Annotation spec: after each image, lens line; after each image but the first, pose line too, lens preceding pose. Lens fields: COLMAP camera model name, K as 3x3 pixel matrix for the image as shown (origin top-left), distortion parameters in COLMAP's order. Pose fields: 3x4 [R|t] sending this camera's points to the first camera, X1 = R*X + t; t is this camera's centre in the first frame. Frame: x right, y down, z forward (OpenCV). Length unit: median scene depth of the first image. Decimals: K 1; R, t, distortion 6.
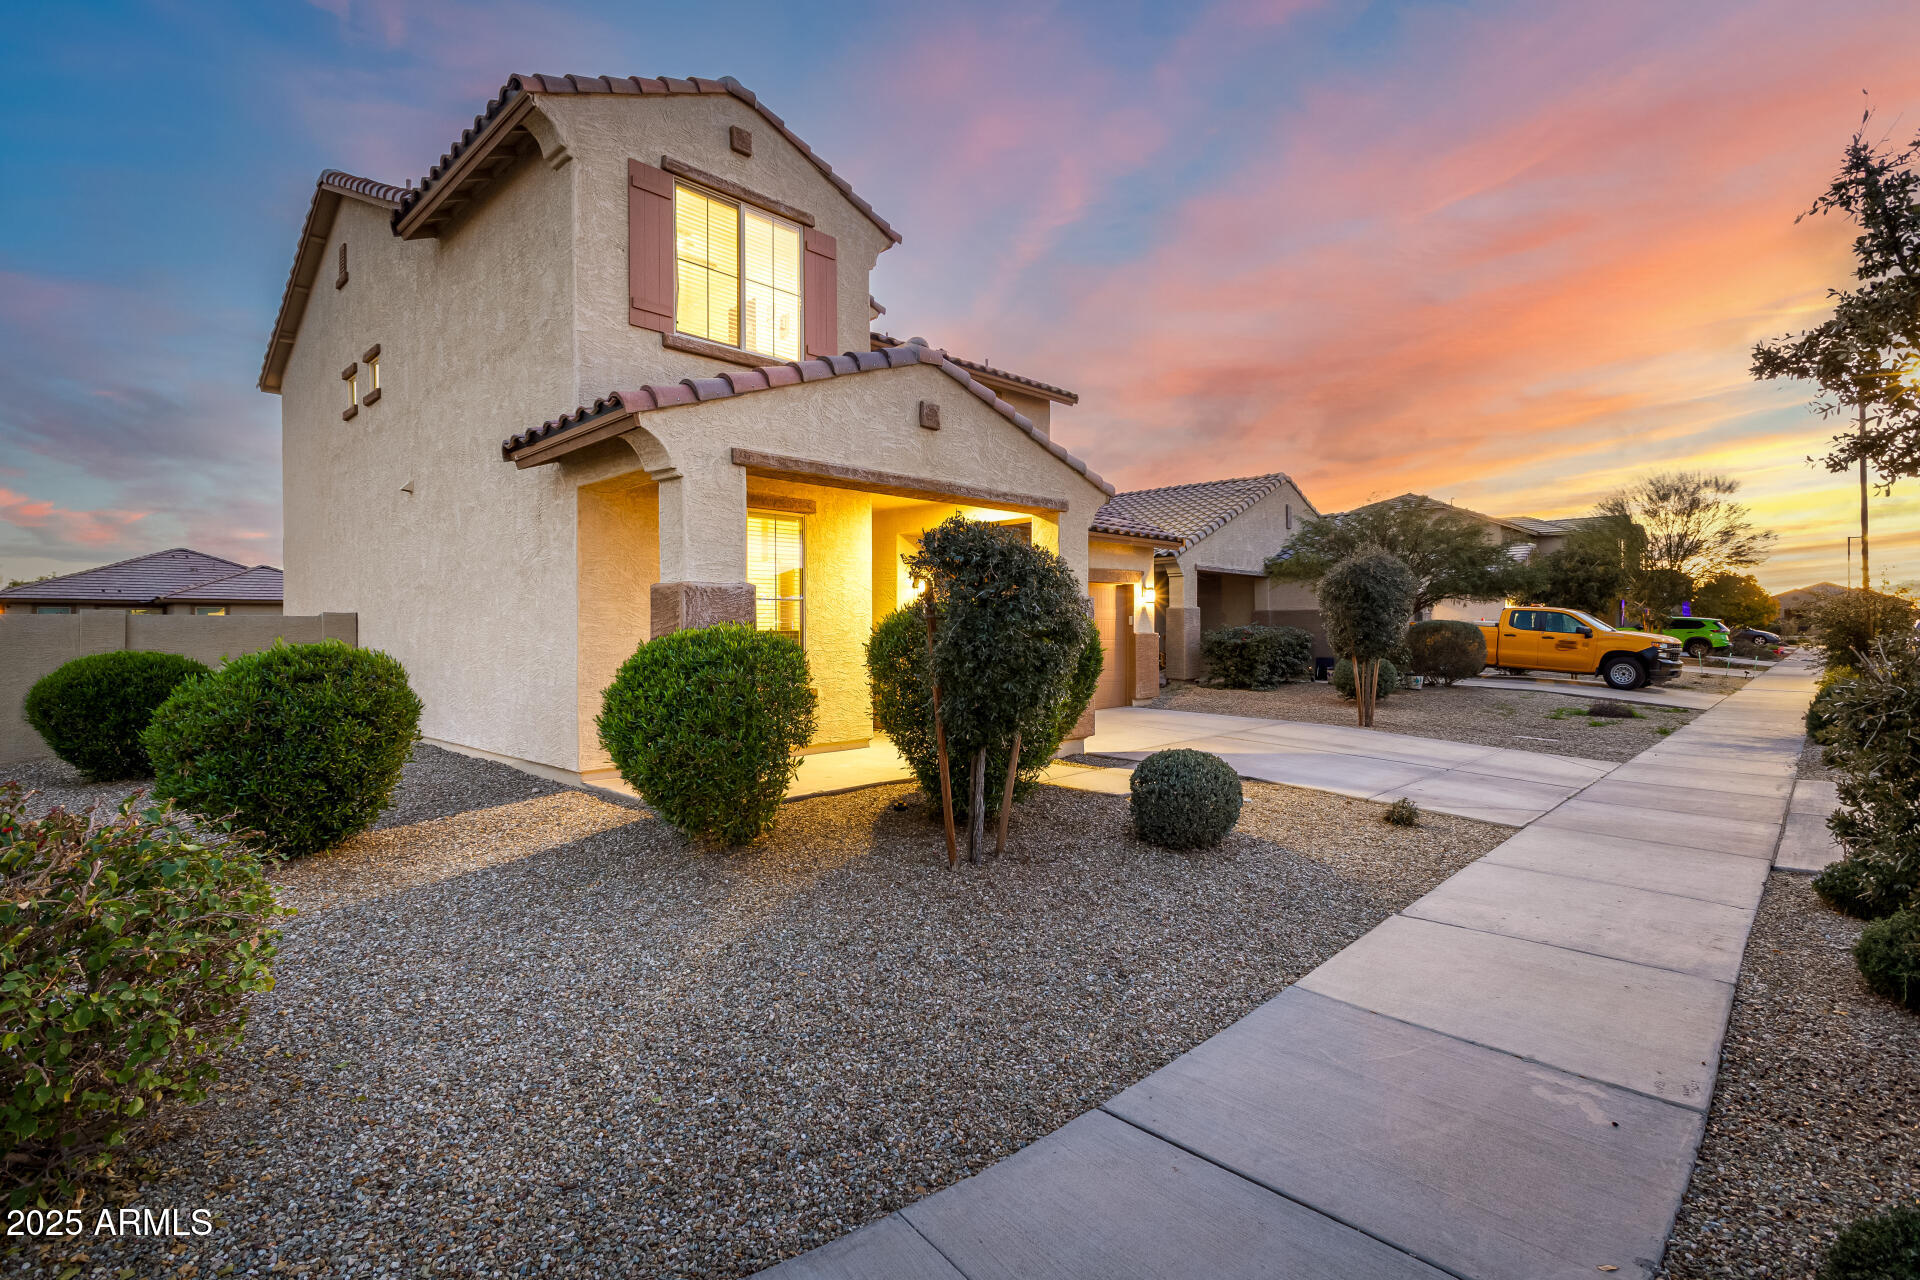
lens RADIAL K [[909.6, 0, 952.1], [0, 909.6, 626.0], [0, 0, 1]] dist [0.003438, 0.000464]
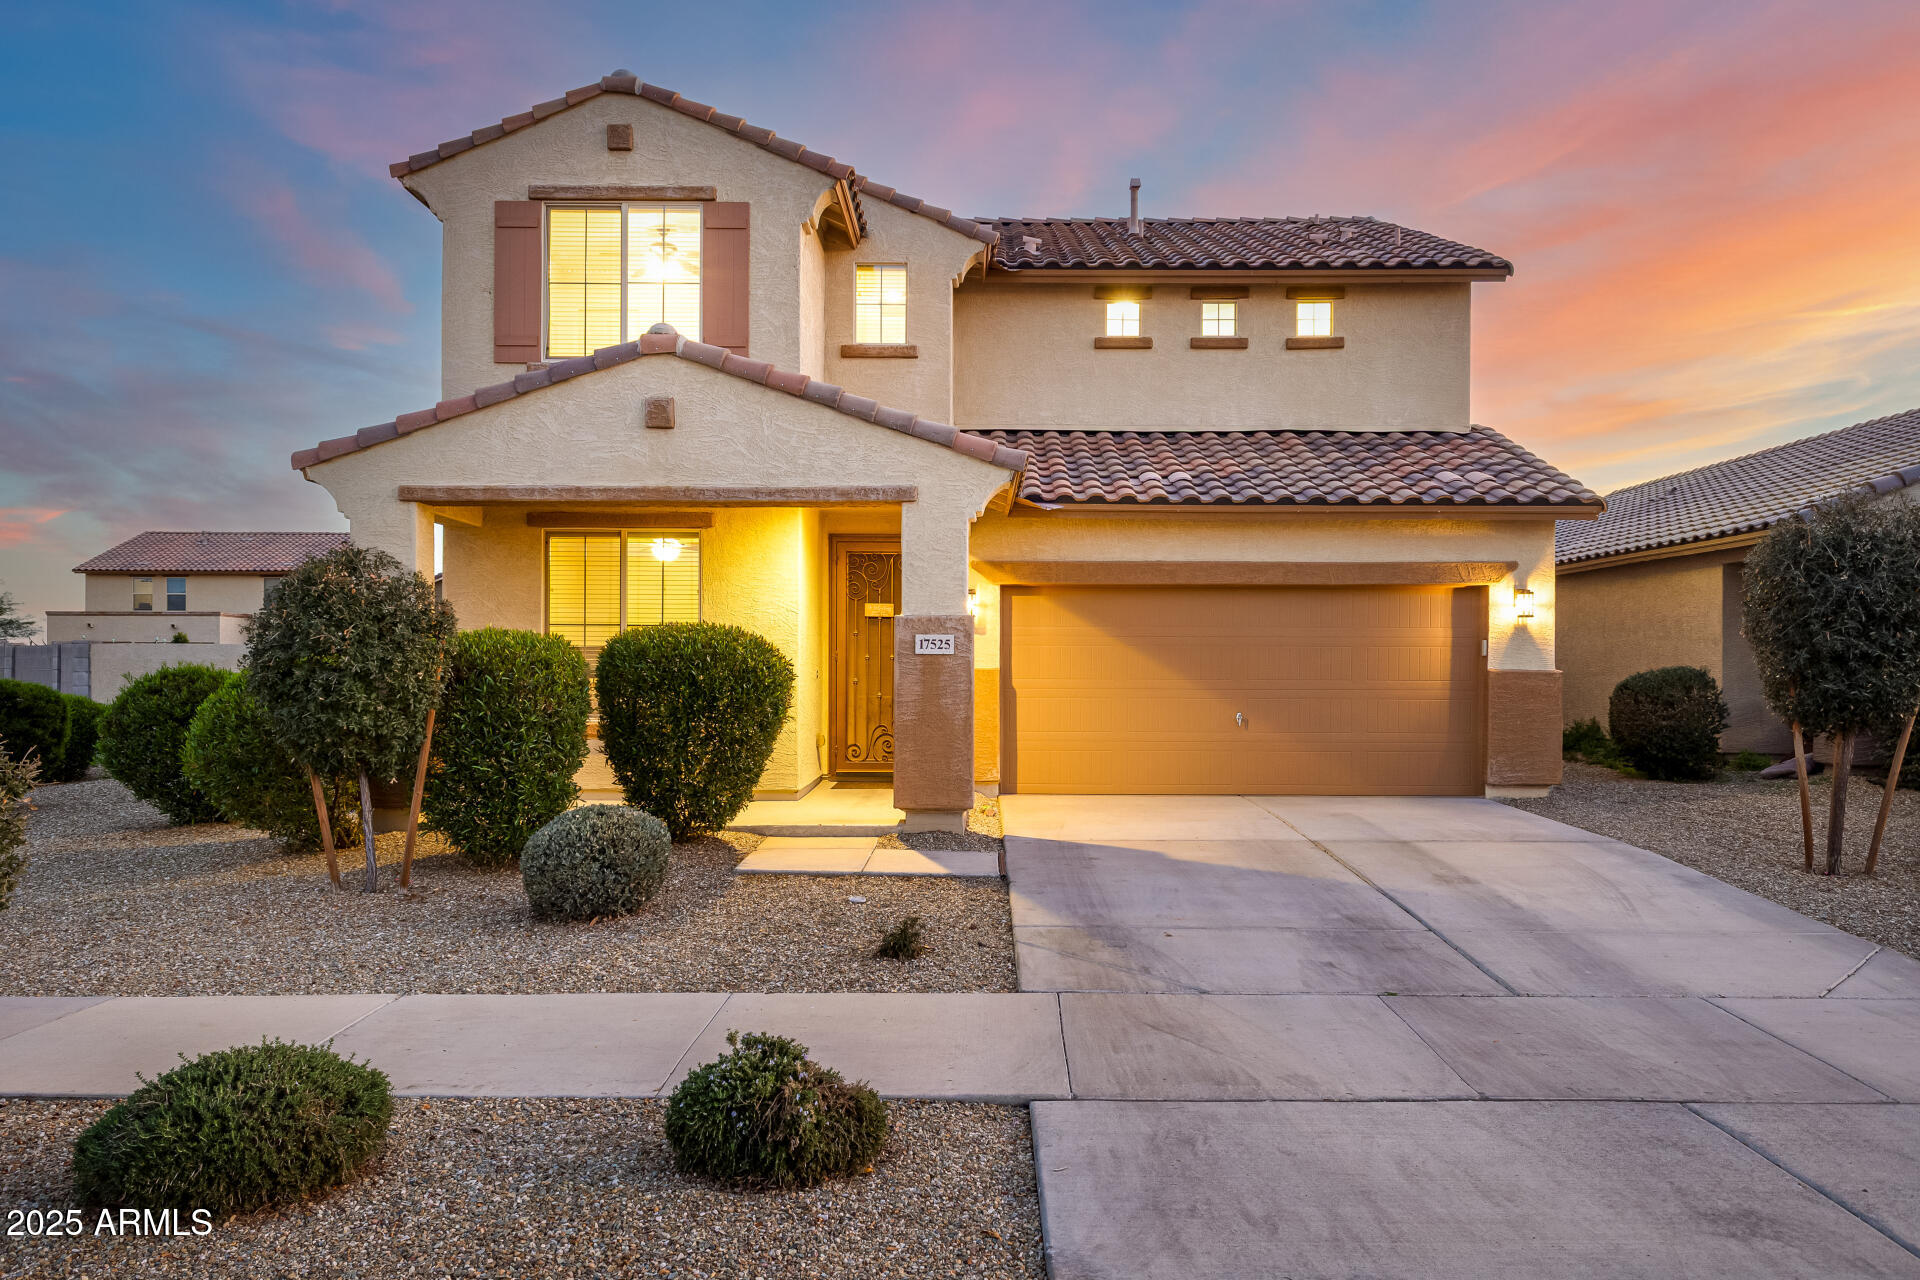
lens RADIAL K [[1319.1, 0, 961.3], [0, 1319.1, 659.1], [0, 0, 1]] dist [0.020255, -0.000716]
pose [[0.689256, 0.005686, -0.724496, 0.999762], [-0.003125, 0.999983, 0.004874, -0.004015], [0.724511, -0.001096, 0.689262, 0.315915]]
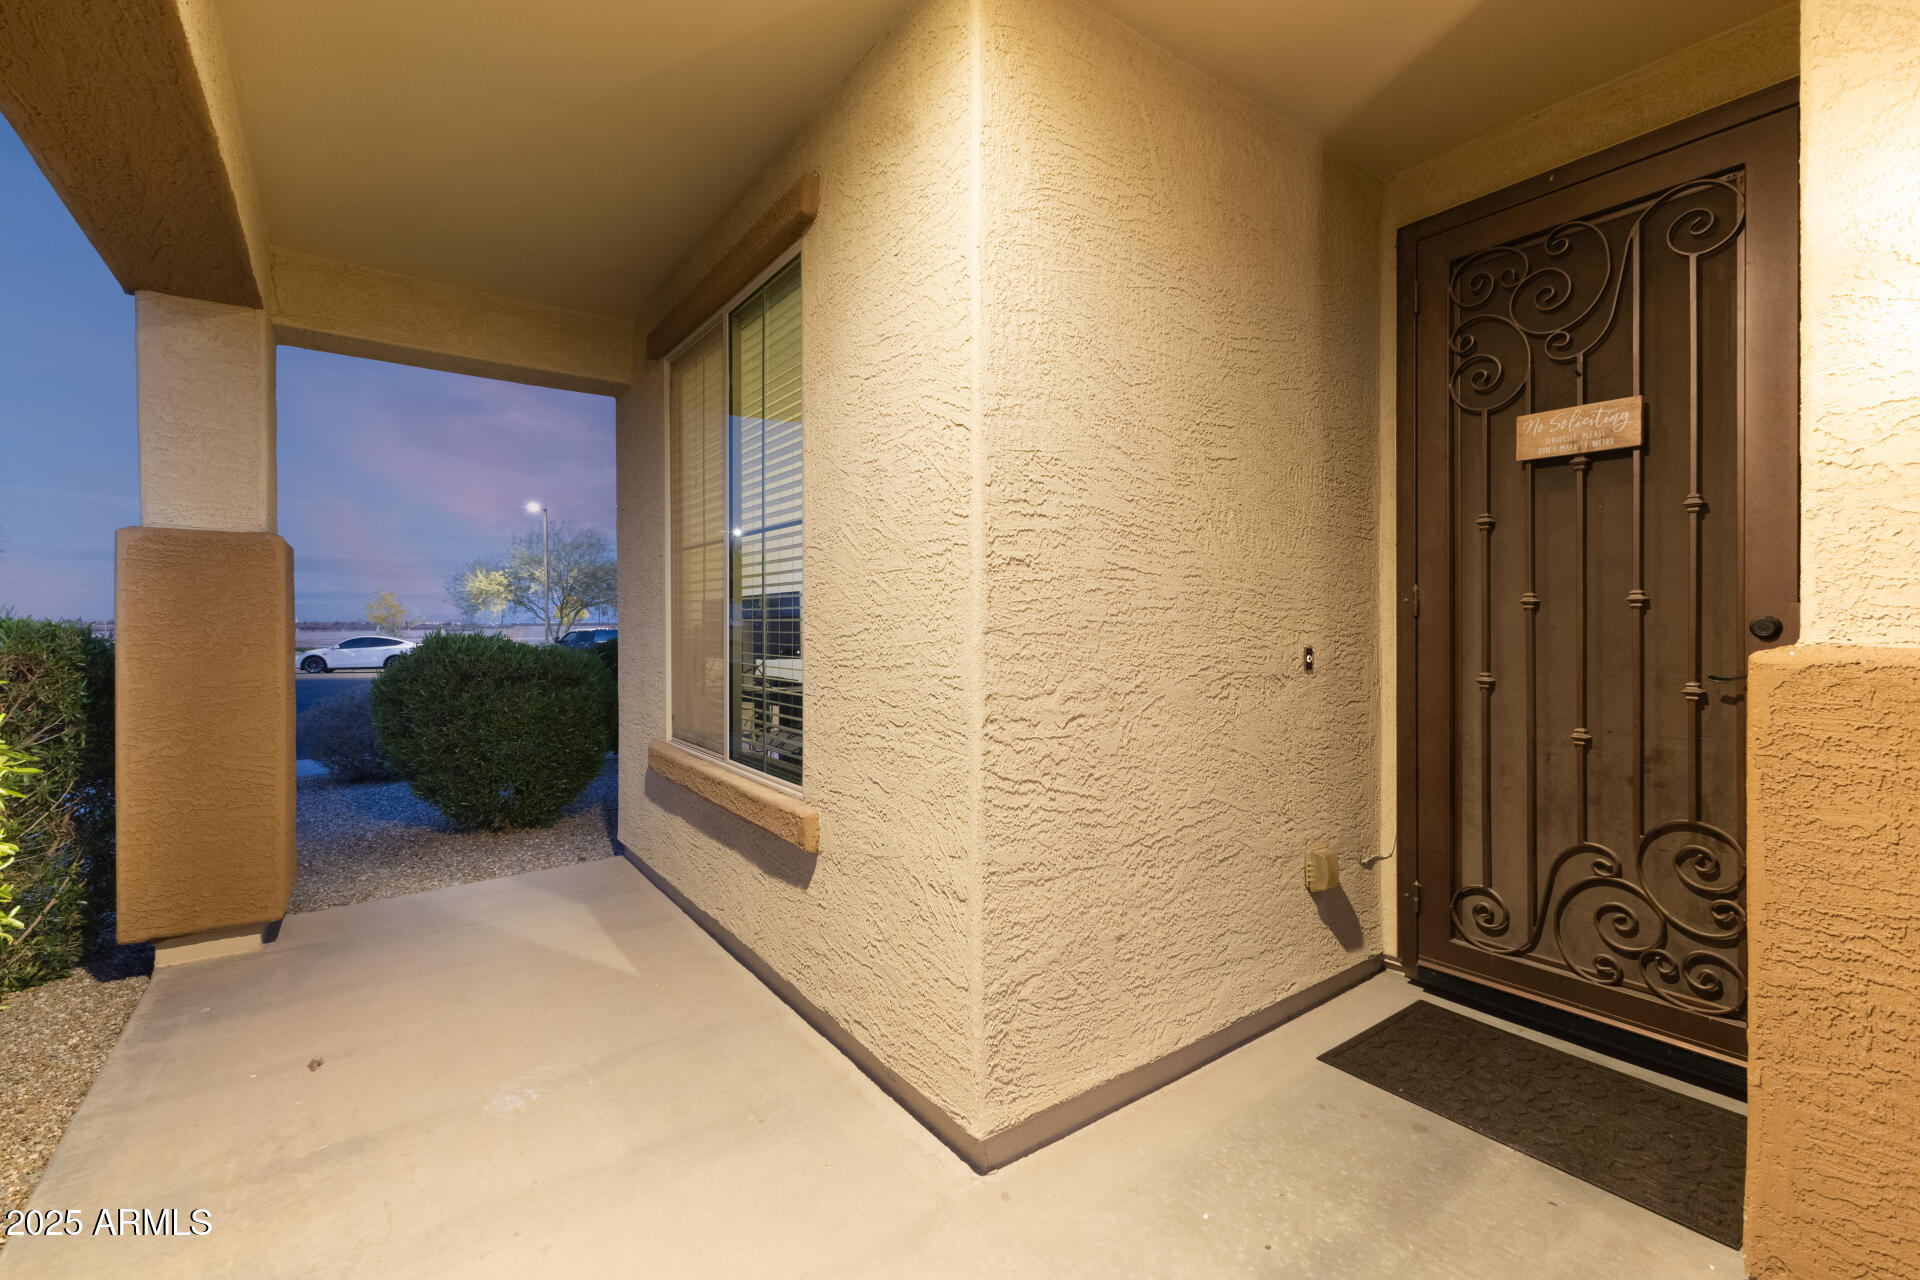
lens RADIAL K [[832.2, 0, 957.2], [0, 832.2, 629.5], [0, 0, 1]] dist [0.000510, 0.000022]
pose [[-0.173097, 0.016286, -0.984770, 0.111138], [0.011204, 0.999831, 0.014566, 0.004748], [0.984841, -0.008512, -0.173250, 1.163680]]
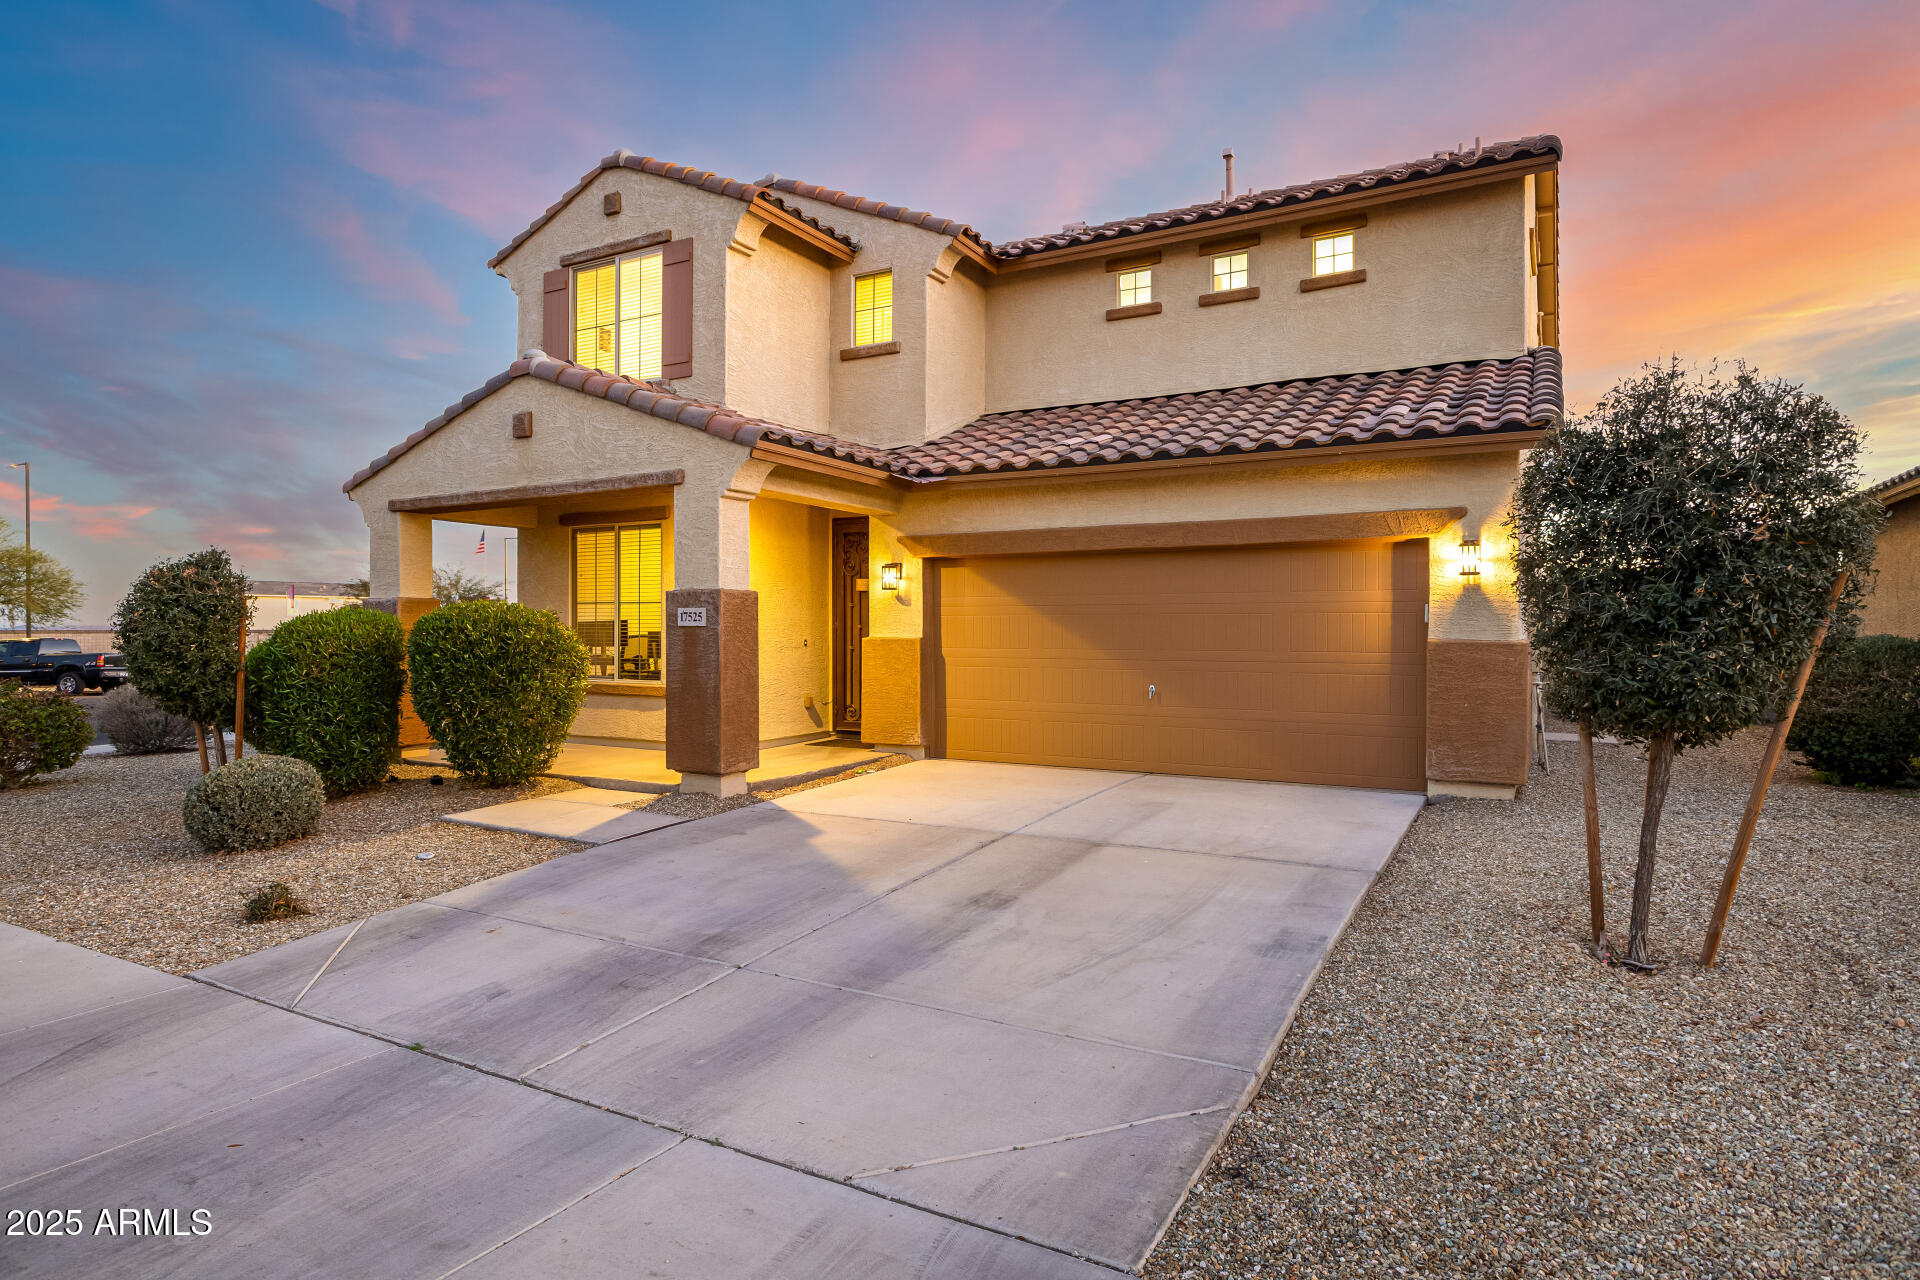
lens RADIAL K [[1034.8, 0, 959.1], [0, 1034.8, 627.9], [0, 0, 1]] dist [-0.000130, 0.001955]
pose [[0.259289, 0.004919, -0.965787, 1.140561], [0.004902, 0.999967, 0.006409, -0.005914], [0.965787, -0.006396, 0.259257, 1.081411]]
